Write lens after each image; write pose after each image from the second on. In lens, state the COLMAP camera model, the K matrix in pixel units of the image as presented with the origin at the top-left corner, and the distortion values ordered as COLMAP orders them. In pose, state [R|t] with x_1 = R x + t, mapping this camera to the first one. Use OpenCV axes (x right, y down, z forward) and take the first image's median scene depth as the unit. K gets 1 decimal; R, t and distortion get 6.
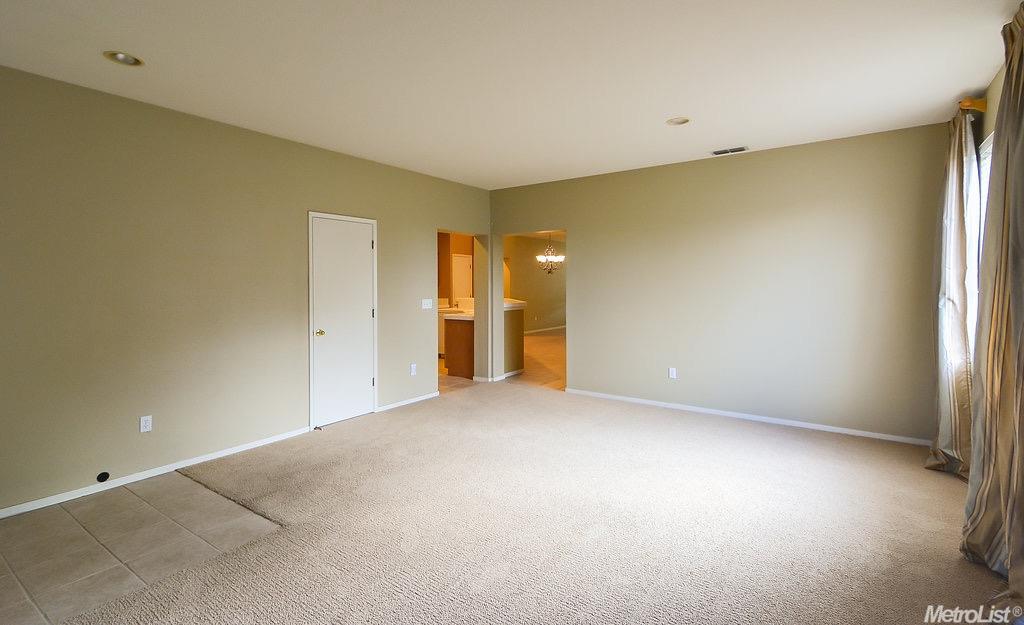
lens RADIAL K [[480.9, 0, 512.0], [0, 480.9, 312.5], [0, 0, 1]] dist [-0.000059, -0.000002]
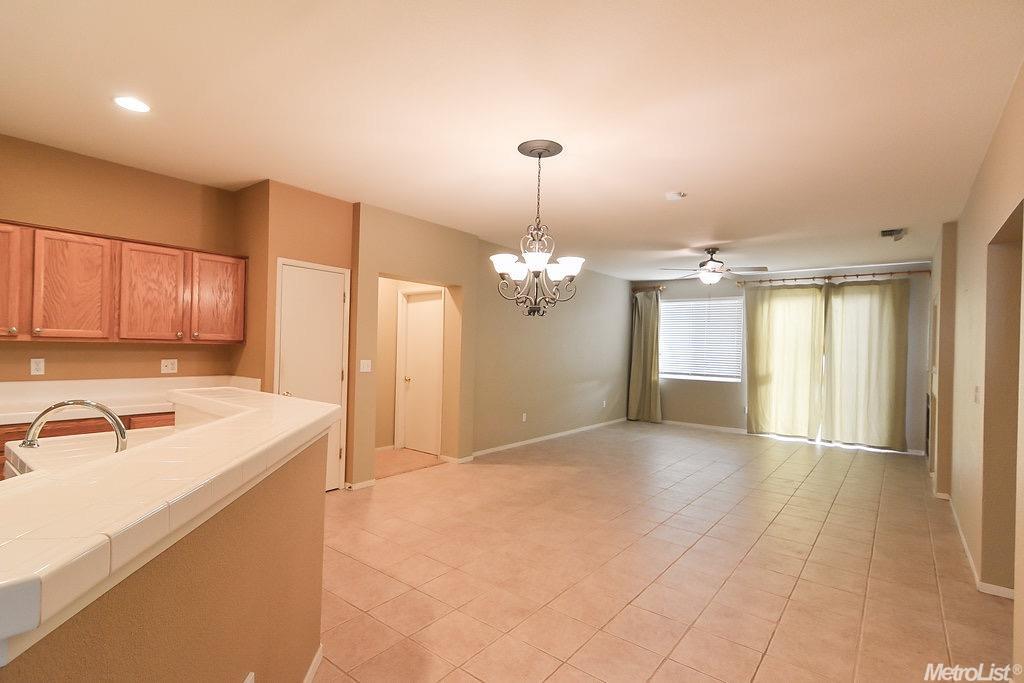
lens RADIAL K [[494.2, 0, 506.5], [0, 494.2, 344.7], [0, 0, 1]] dist [0.020716, -0.001149]
pose [[0.997926, 0.030655, -0.056611, 0.079764], [-0.034121, 0.997535, -0.061309, -0.041015], [0.054592, 0.063113, 0.996512, 0.685493]]
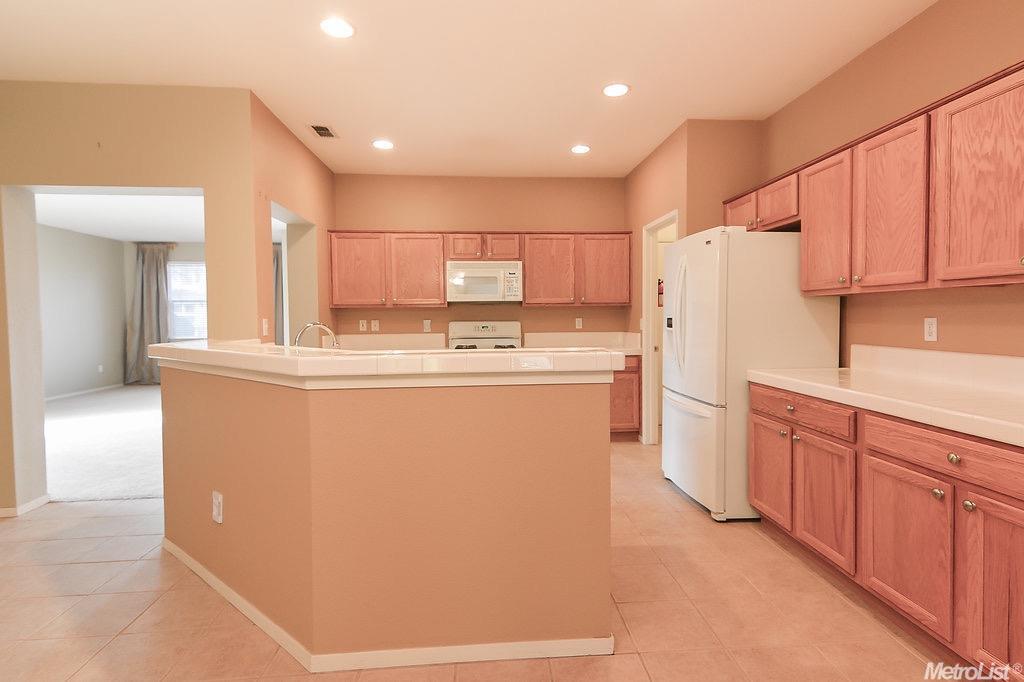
lens RADIAL K [[526.8, 0, 520.4], [0, 526.8, 330.2], [0, 0, 1]] dist [0.022503, -0.000916]
pose [[-0.767916, 0.027961, -0.639941, 0.050917], [-0.026991, 0.996747, 0.075940, -0.049865], [0.639982, 0.075588, -0.764663, 1.082964]]
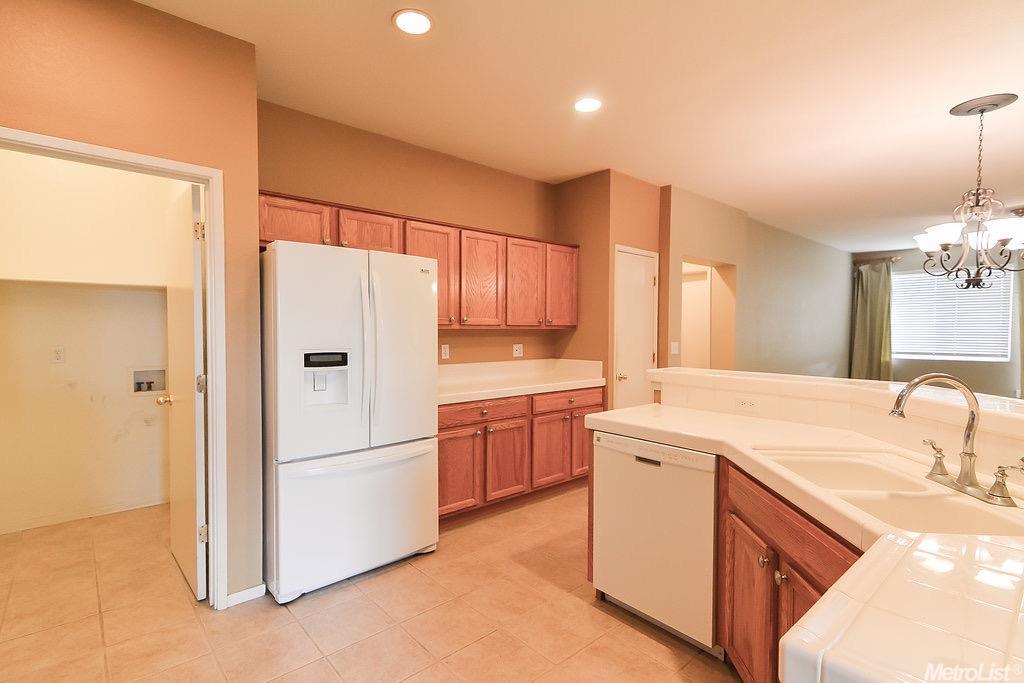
lens RADIAL K [[494.2, 0, 506.5], [0, 494.2, 344.7], [0, 0, 1]] dist [0.020716, -0.001149]
pose [[0.972454, 0.015224, -0.232597, -0.125016], [-0.021857, 0.999424, -0.025966, -0.032575], [0.232068, 0.030334, 0.972227, 0.647945]]
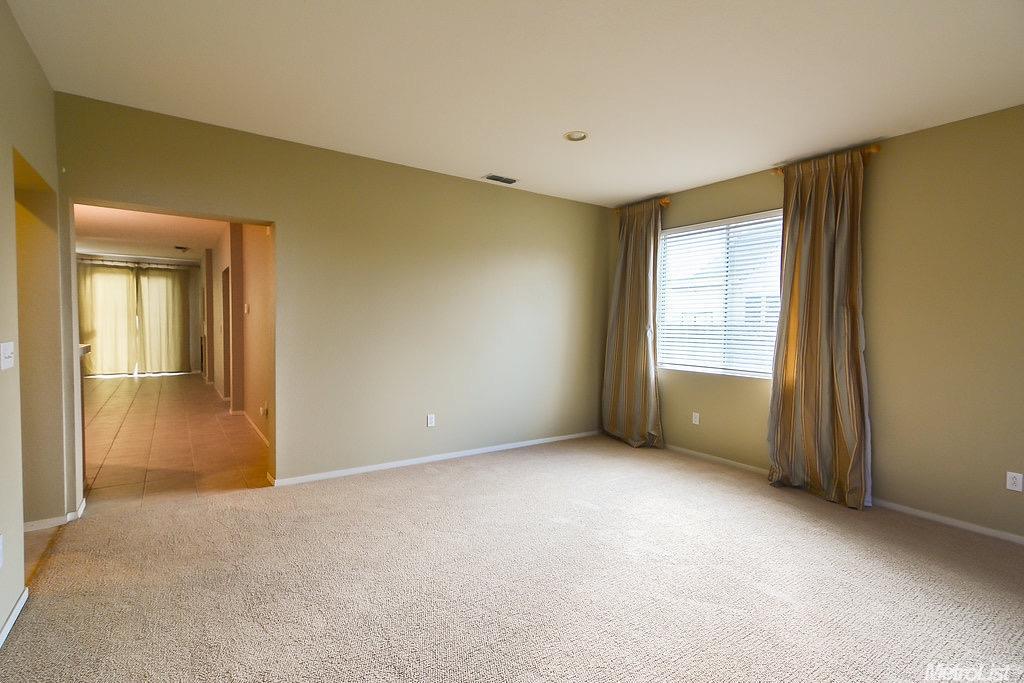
lens RADIAL K [[484.3, 0, 507.5], [0, 484.3, 345.4], [0, 0, 1]] dist [0.033607, -0.015710]
pose [[0.353051, -0.032353, 0.935045, -0.221085], [0.041039, 0.998976, 0.019069, -0.008664], [-0.934704, 0.031641, 0.354017, 0.302391]]
